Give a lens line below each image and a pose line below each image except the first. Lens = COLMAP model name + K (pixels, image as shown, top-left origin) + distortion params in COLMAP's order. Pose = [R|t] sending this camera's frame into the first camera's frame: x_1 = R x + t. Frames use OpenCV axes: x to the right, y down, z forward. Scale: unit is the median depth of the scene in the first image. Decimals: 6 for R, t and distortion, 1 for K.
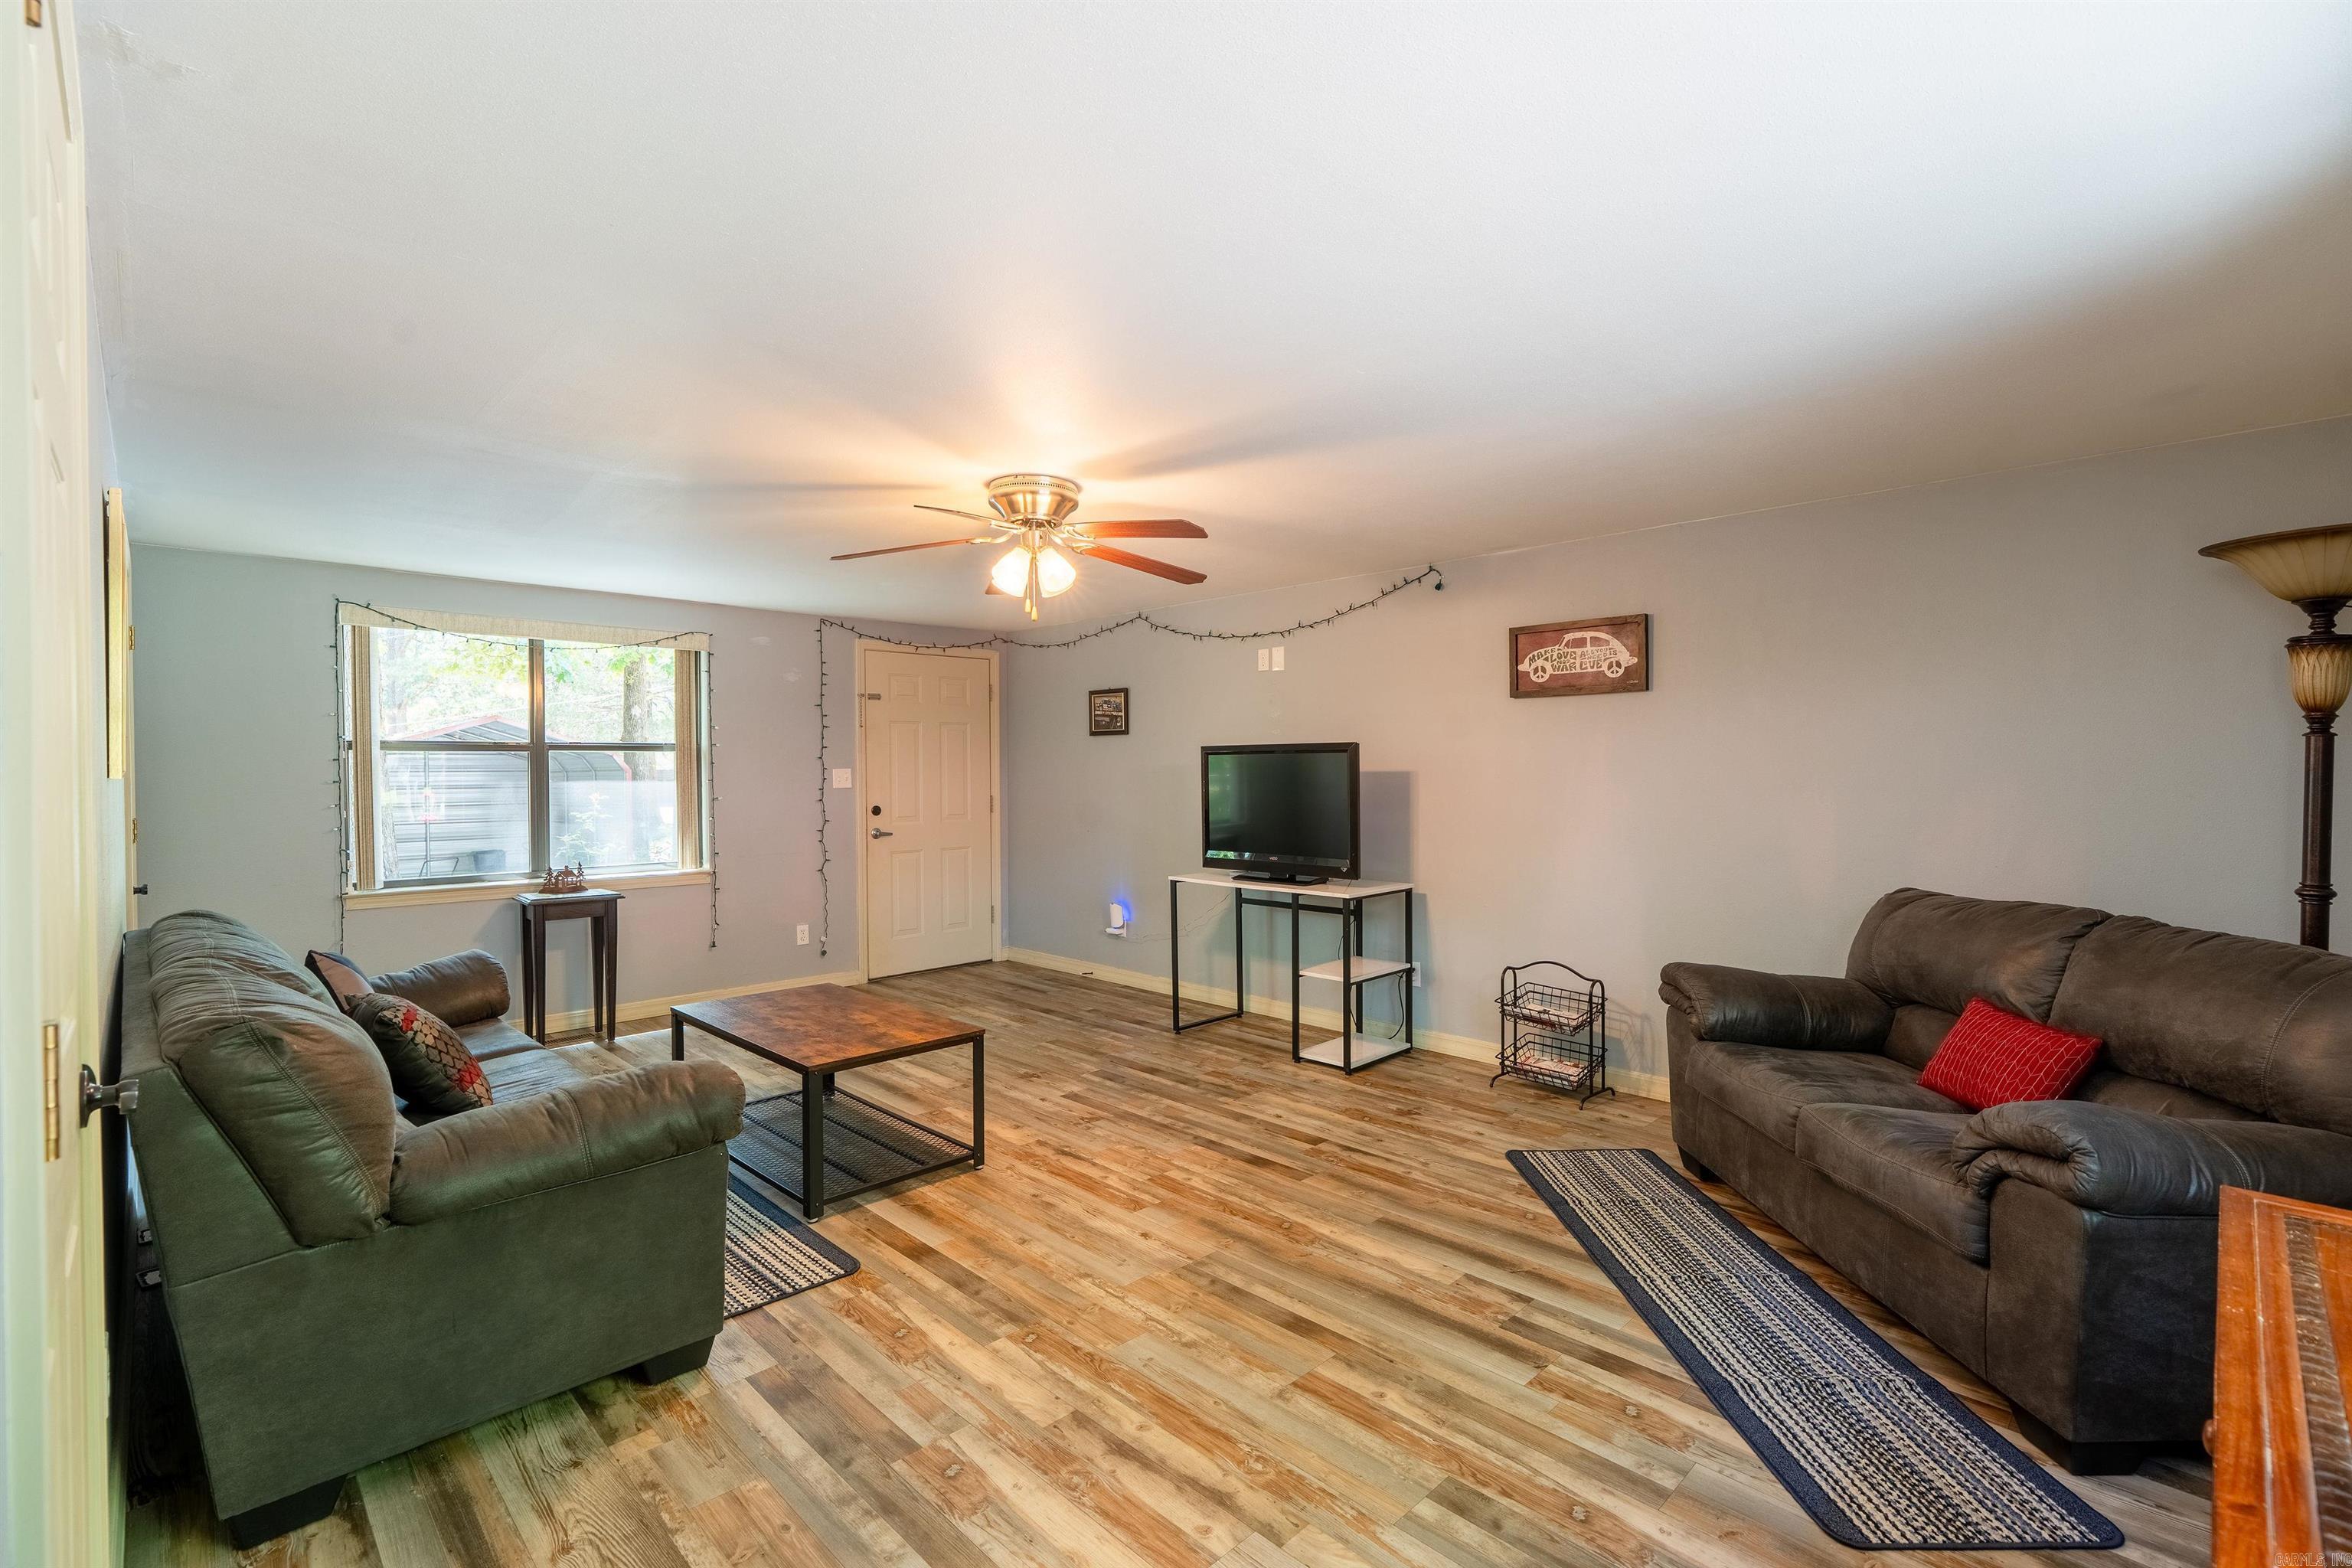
lens RADIAL K [[1048.7, 0, 1172.6], [0, 1048.7, 785.0], [0, 0, 1]] dist [-0.000428, -0.000182]
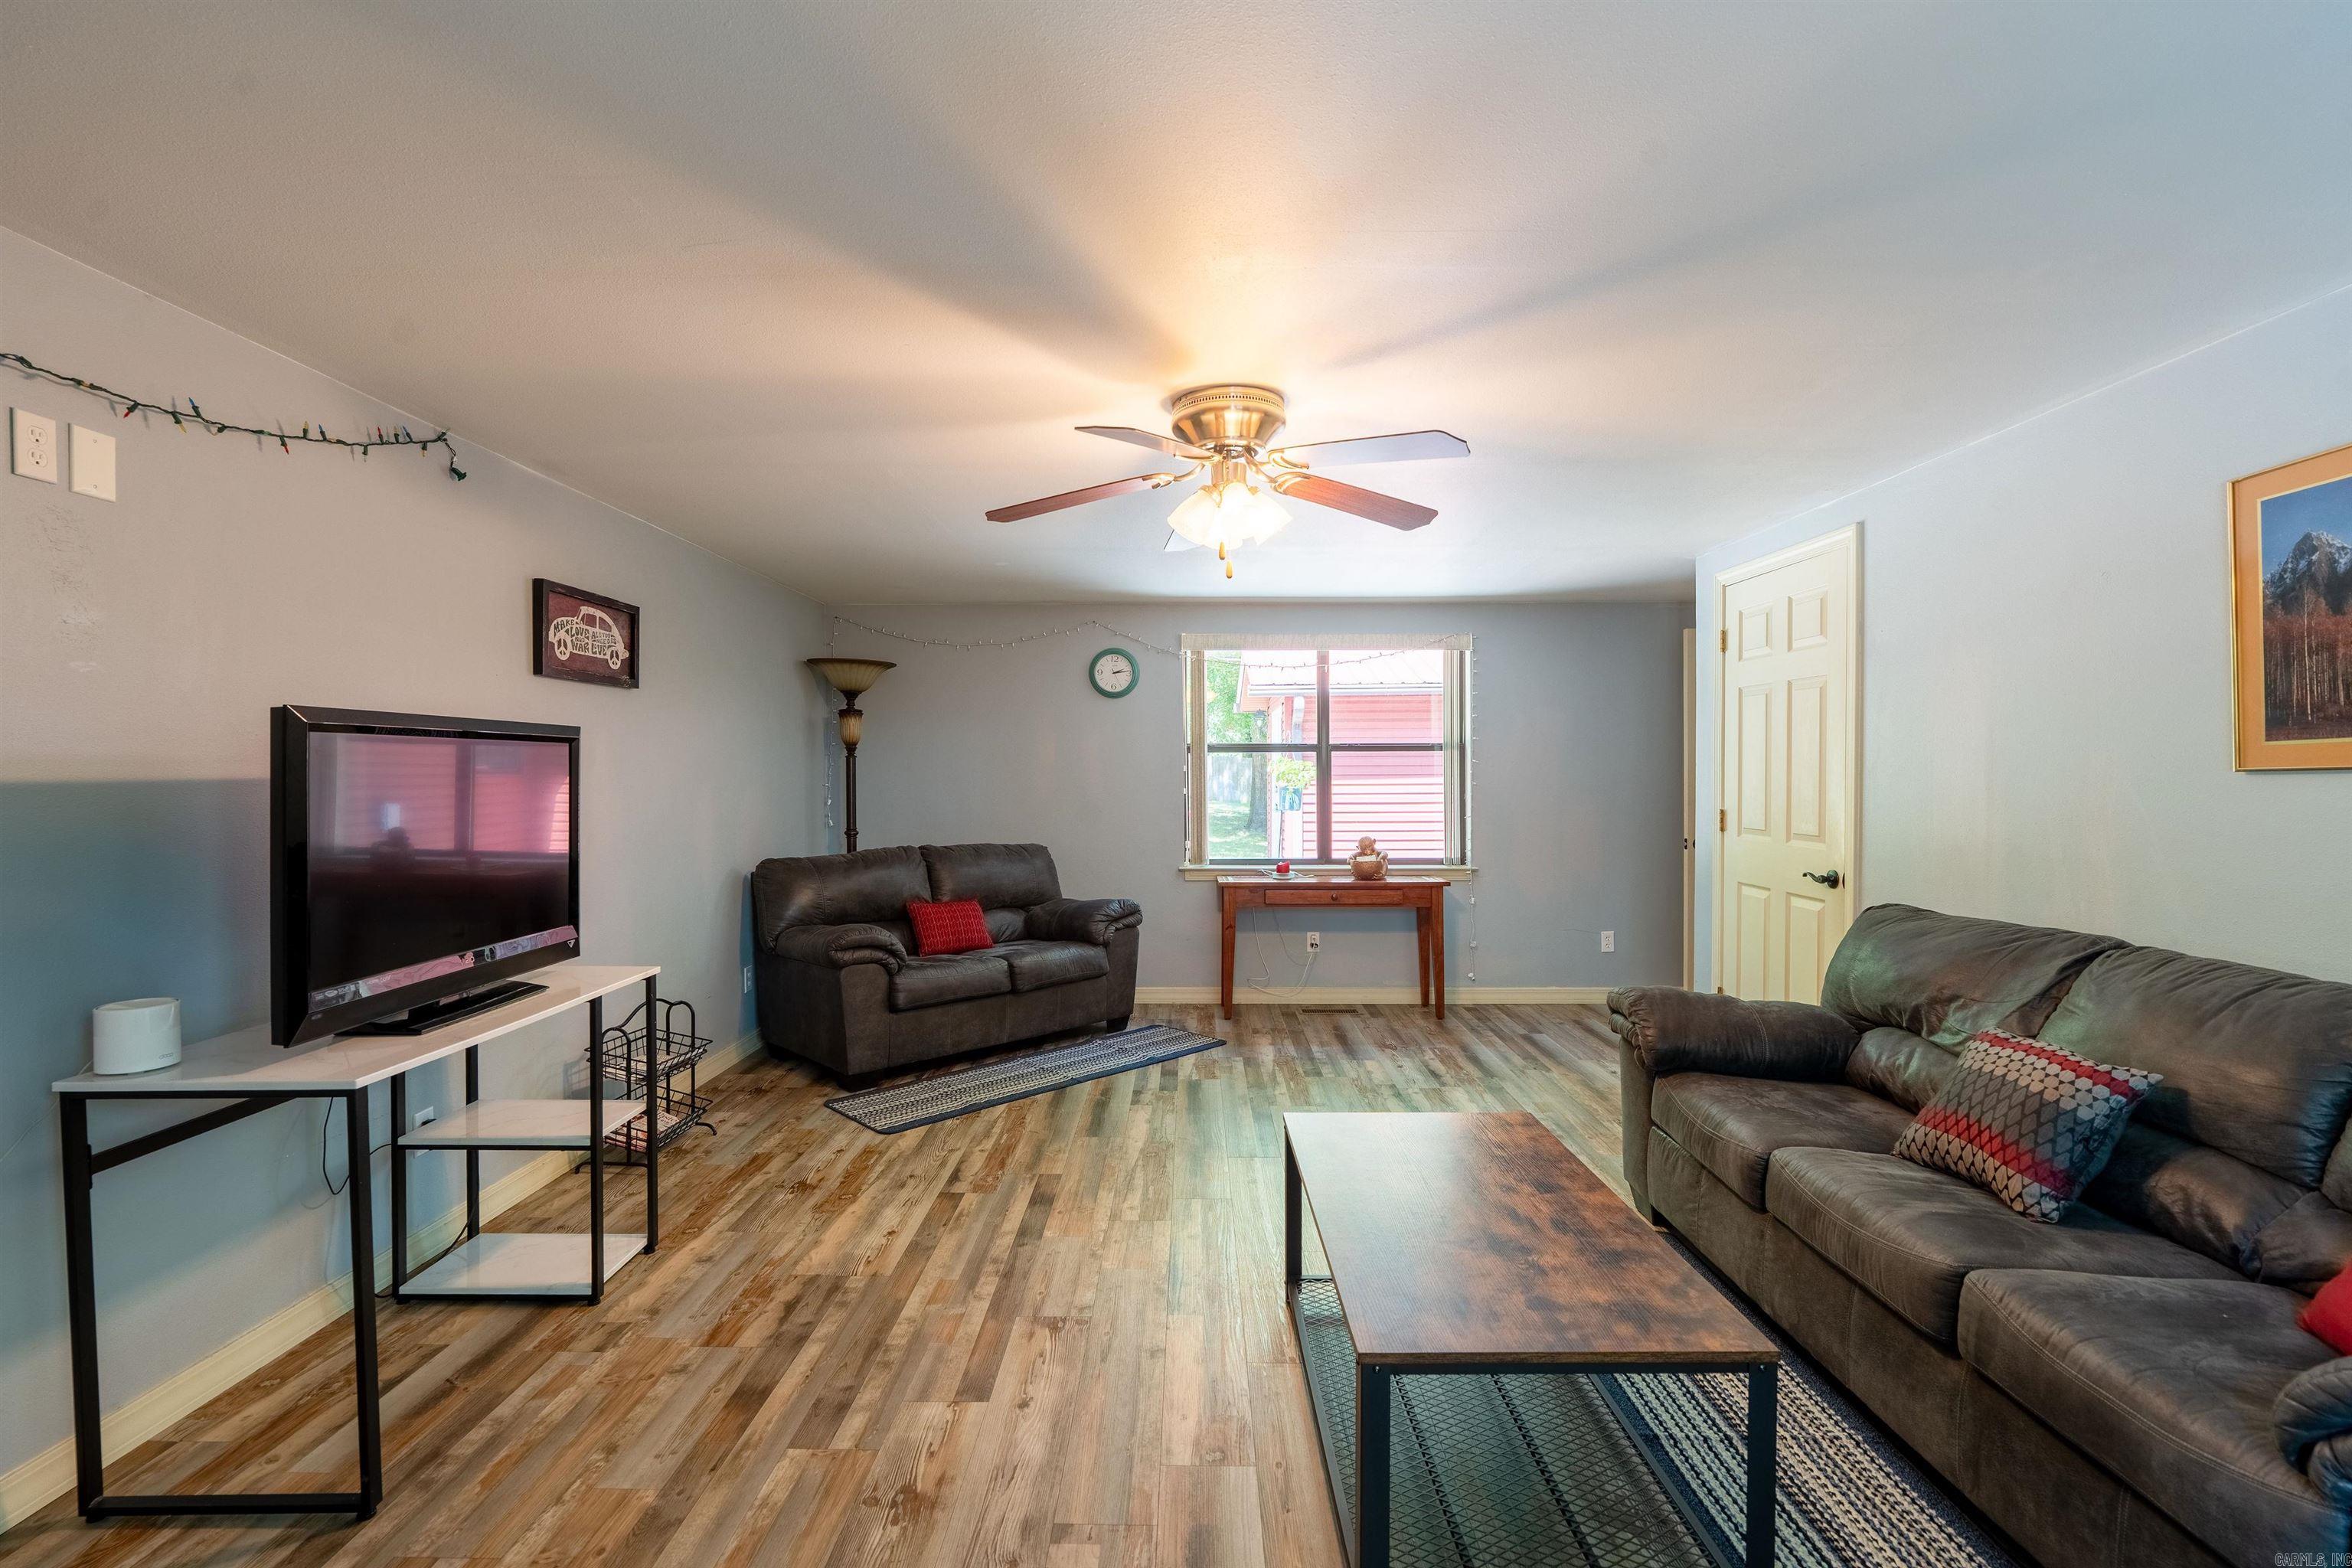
lens RADIAL K [[1048.7, 0, 1173.7], [0, 1048.7, 776.3], [0, 0, 1]] dist [-0.000428, -0.000182]
pose [[-0.702687, 0.002750, 0.711494, -0.576532], [0.015015, 0.999827, 0.010965, -0.015948], [-0.711341, 0.018388, -0.702607, 1.379381]]
